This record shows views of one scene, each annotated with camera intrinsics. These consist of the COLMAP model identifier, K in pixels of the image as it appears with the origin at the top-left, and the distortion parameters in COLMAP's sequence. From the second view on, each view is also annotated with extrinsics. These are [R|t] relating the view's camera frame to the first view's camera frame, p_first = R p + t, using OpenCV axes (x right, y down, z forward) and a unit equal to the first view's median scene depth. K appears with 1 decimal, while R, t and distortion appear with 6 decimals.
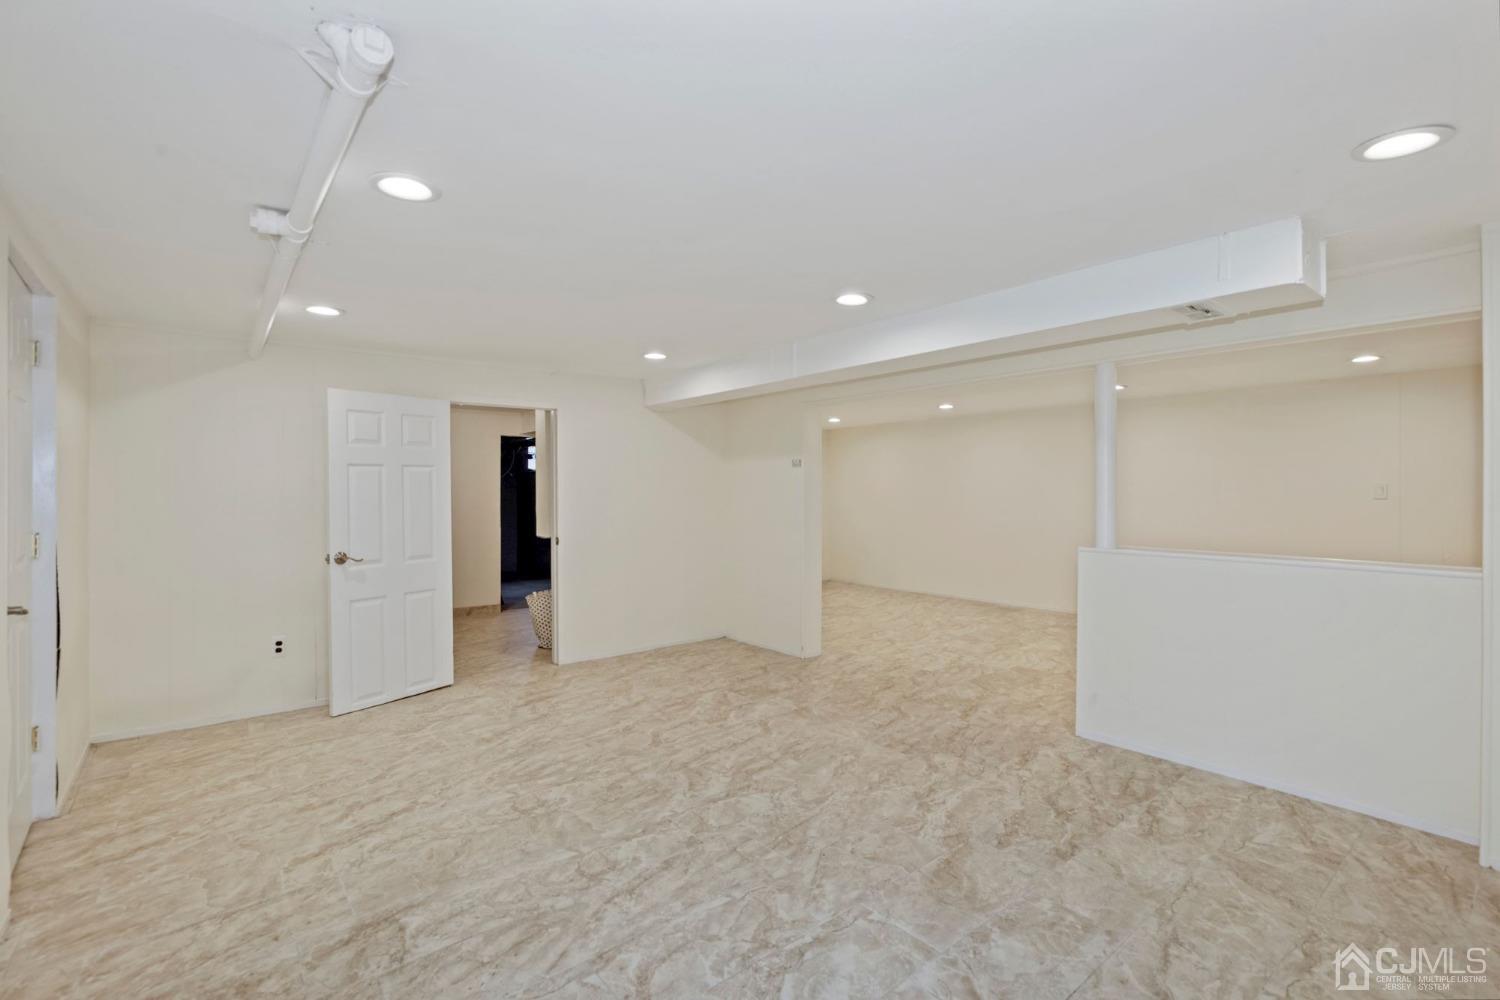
lens RADIAL K [[684.9, 0, 754.3], [0, 684.9, 498.9], [0, 0, 1]] dist [-0.016160, 0.005401]
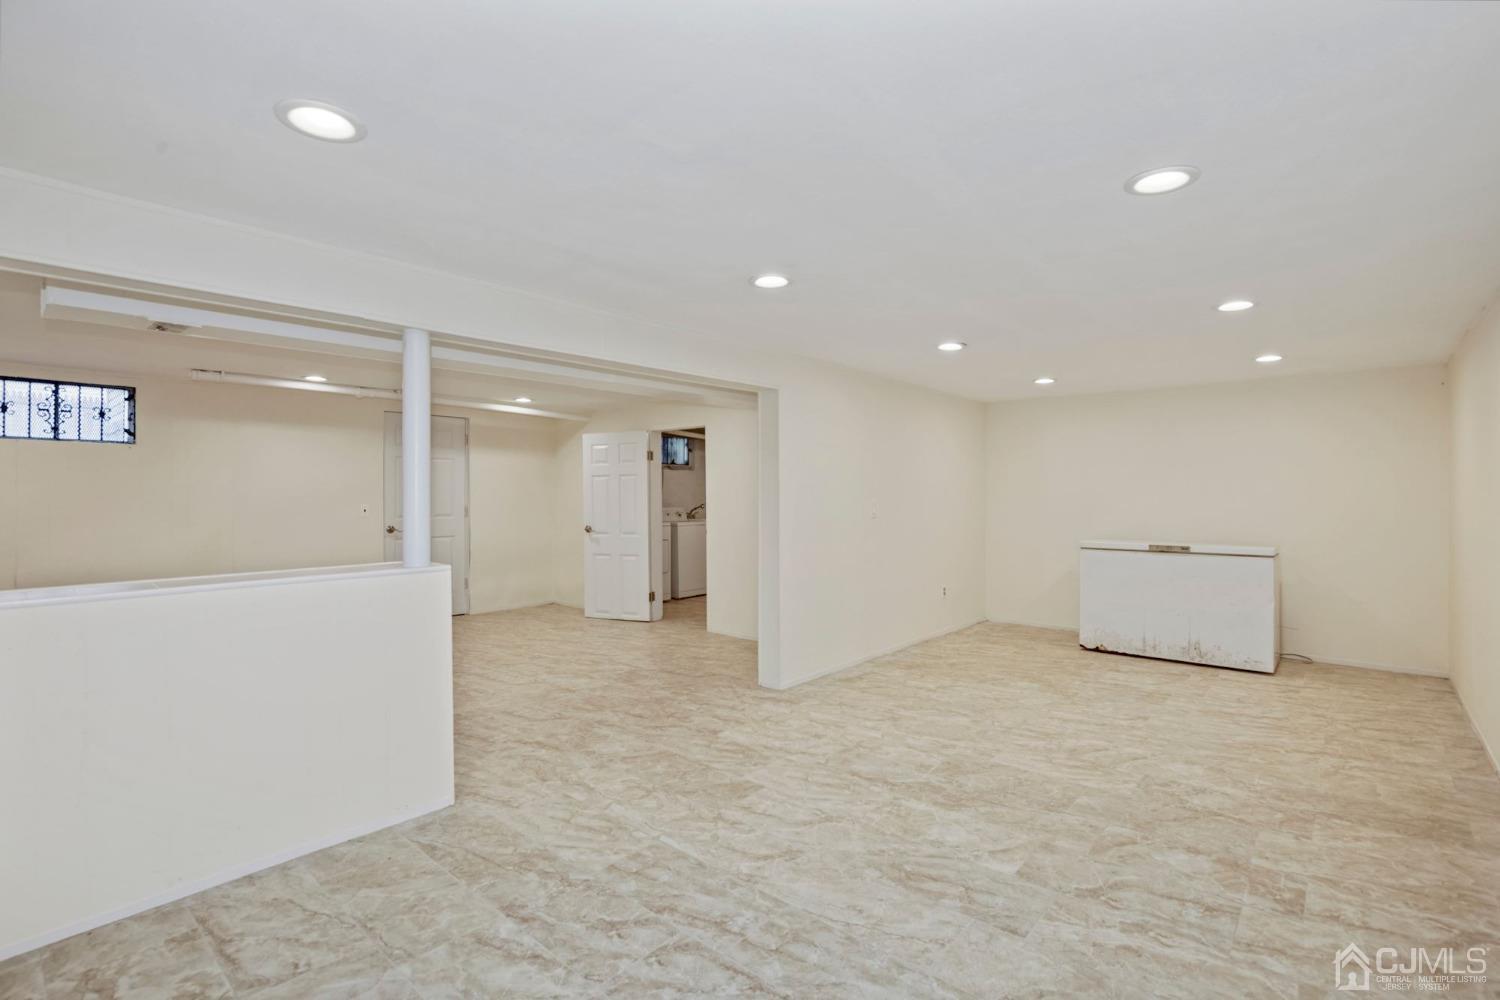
lens RADIAL K [[684.9, 0, 755.6], [0, 684.9, 491.8], [0, 0, 1]] dist [-0.016160, 0.005401]
pose [[0.171881, 0.004173, -0.985109, 1.234232], [-0.005668, 0.999979, 0.003247, -0.018907], [0.985101, 0.005025, 0.171901, 1.130101]]
